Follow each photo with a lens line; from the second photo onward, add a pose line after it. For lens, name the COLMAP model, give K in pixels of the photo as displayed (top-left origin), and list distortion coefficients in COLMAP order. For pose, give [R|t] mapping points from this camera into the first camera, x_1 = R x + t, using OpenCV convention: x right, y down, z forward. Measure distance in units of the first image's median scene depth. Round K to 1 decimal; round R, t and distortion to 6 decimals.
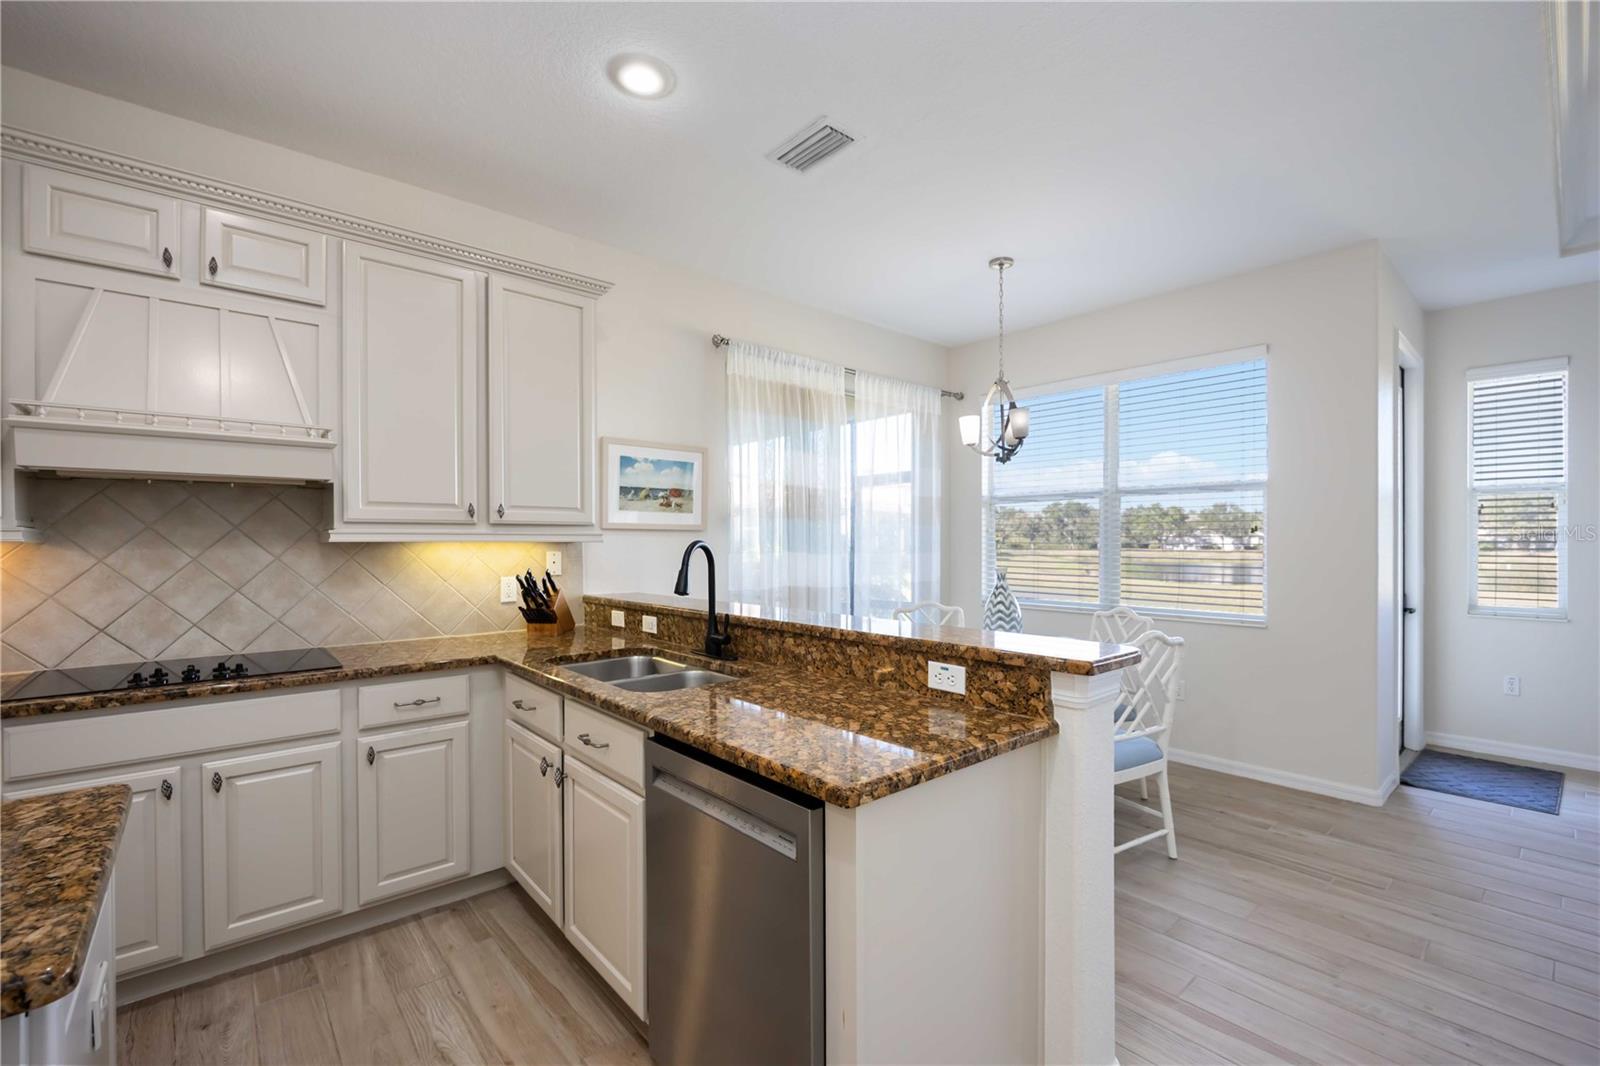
lens RADIAL K [[686.1, 0, 805.7], [0, 686.1, 544.9], [0, 0, 1]] dist [-0.005491, -0.000022]
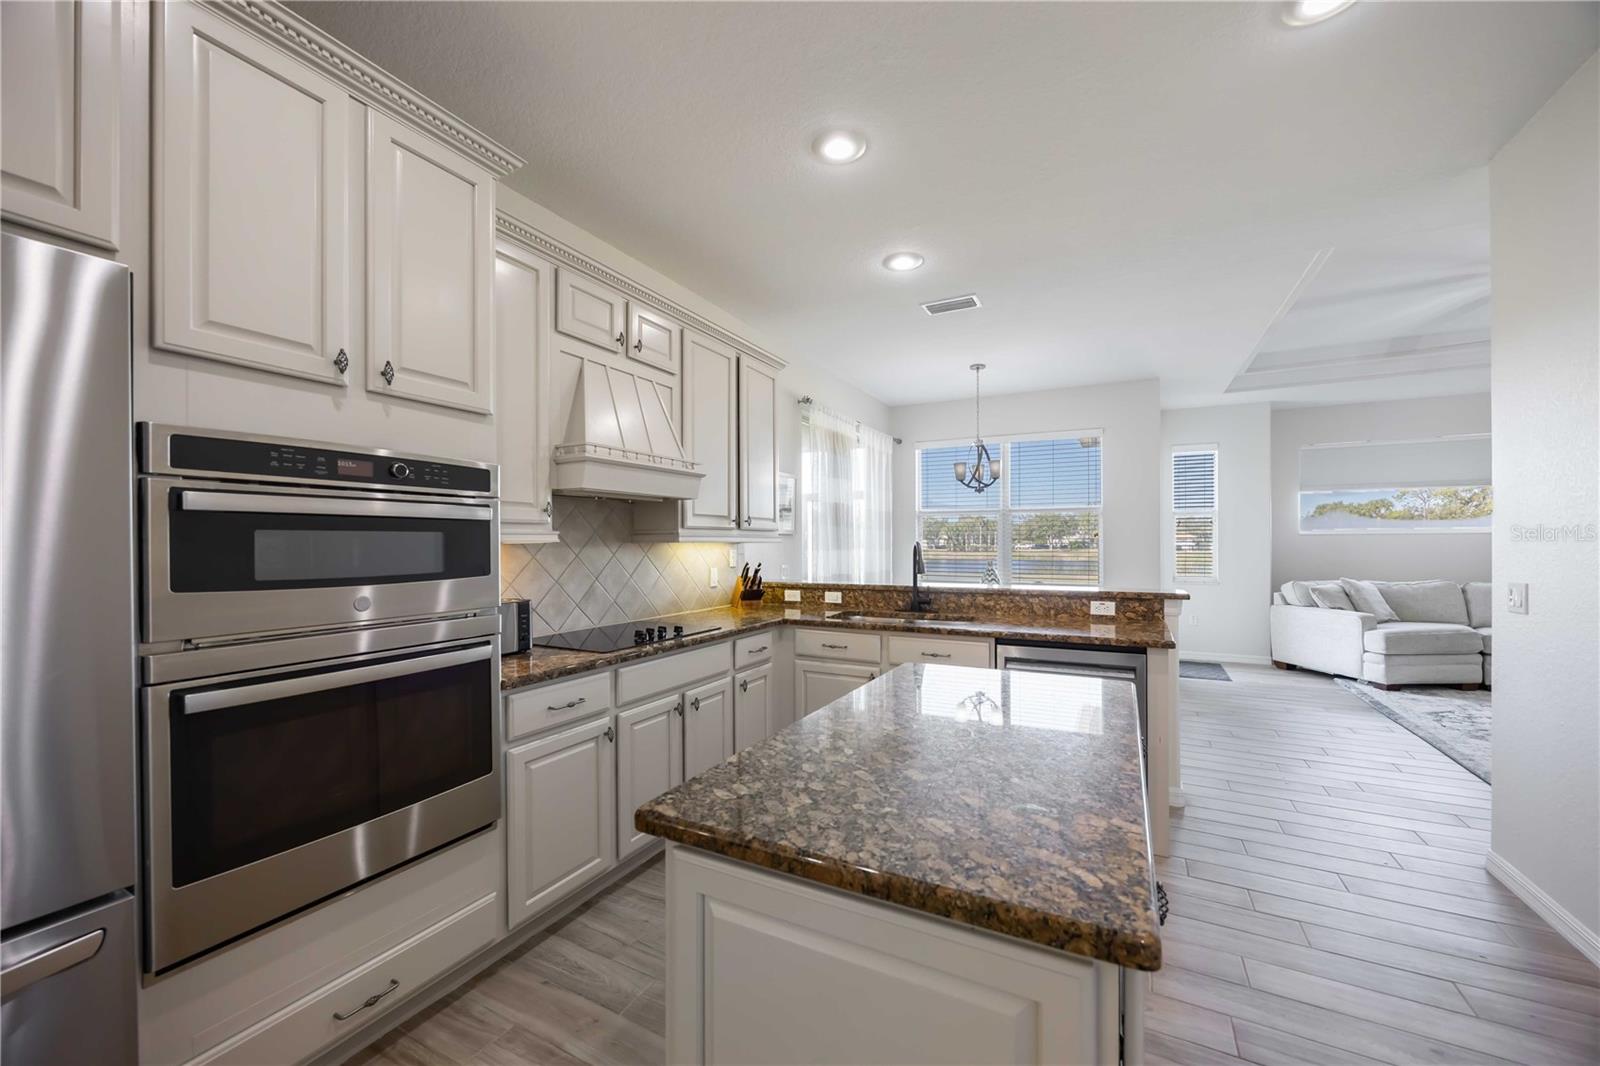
lens RADIAL K [[611.9, 0, 804.7], [0, 611.9, 541.7], [0, 0, 1]] dist [-0.001138, -0.000121]
pose [[0.931932, -0.001284, 0.362631, -0.661707], [0.003997, 0.999969, -0.006730, 0.002509], [-0.362611, 0.007721, 0.931908, -0.191559]]
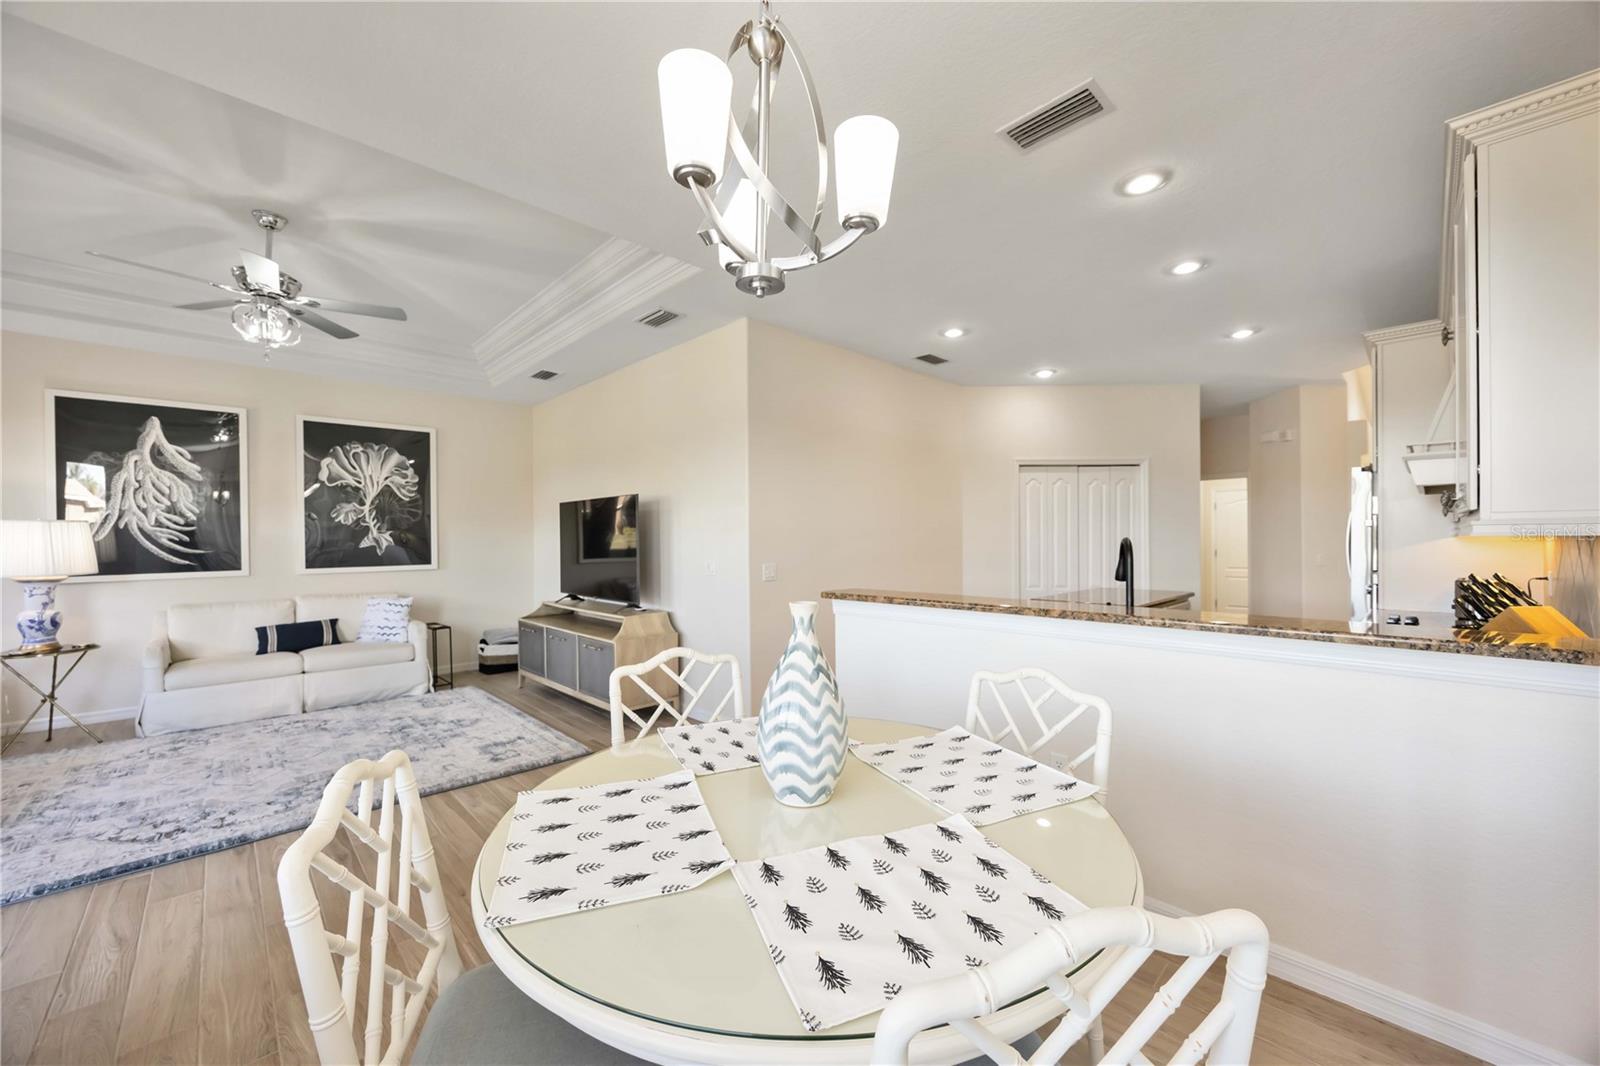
lens RADIAL K [[600.8, 0, 805.7], [0, 600.8, 539.7], [0, 0, 1]] dist [0.000283, -0.000011]
pose [[-0.998630, 0.007693, -0.051768, 0.307706], [0.007472, 0.999962, 0.004464, -0.009119], [0.051800, 0.004071, -0.998649, 1.395727]]
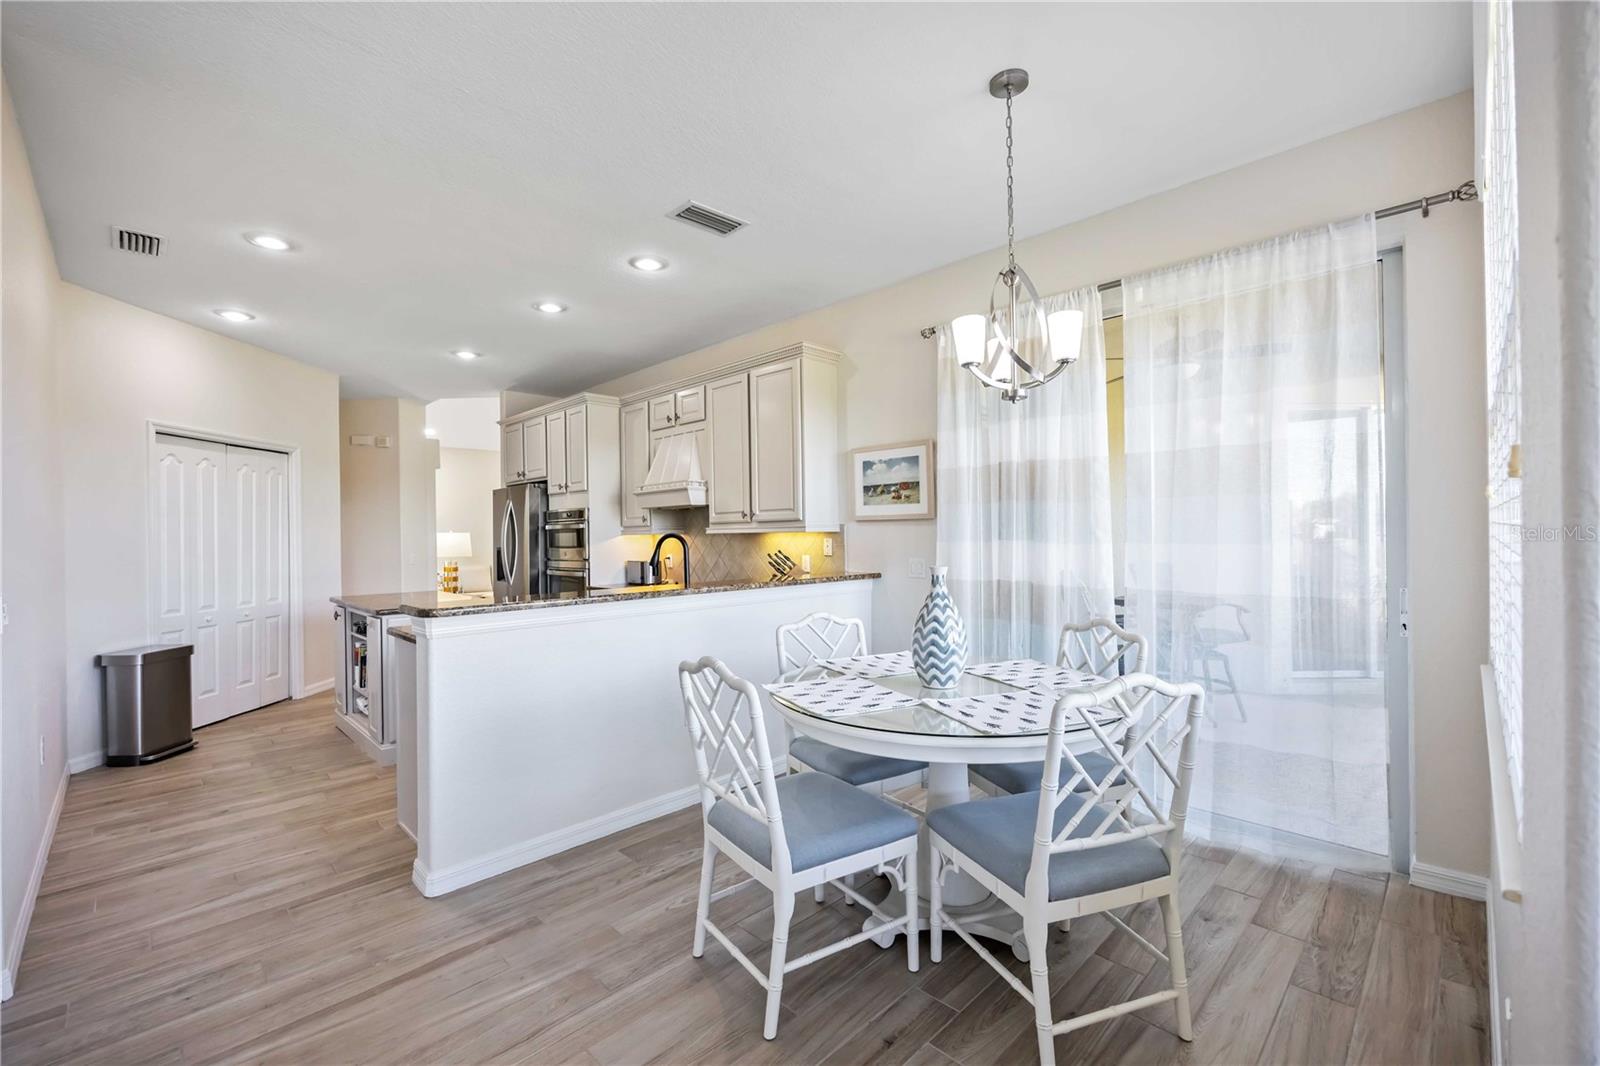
lens RADIAL K [[674.4, 0, 797.8], [0, 674.4, 529.0], [0, 0, 1]] dist [-0.001751, -0.000208]
pose [[0.059239, -0.005430, -0.998229, 0.969137], [0.012507, 0.999911, -0.004697, -0.003913], [0.998165, -0.012206, 0.059302, 0.836136]]
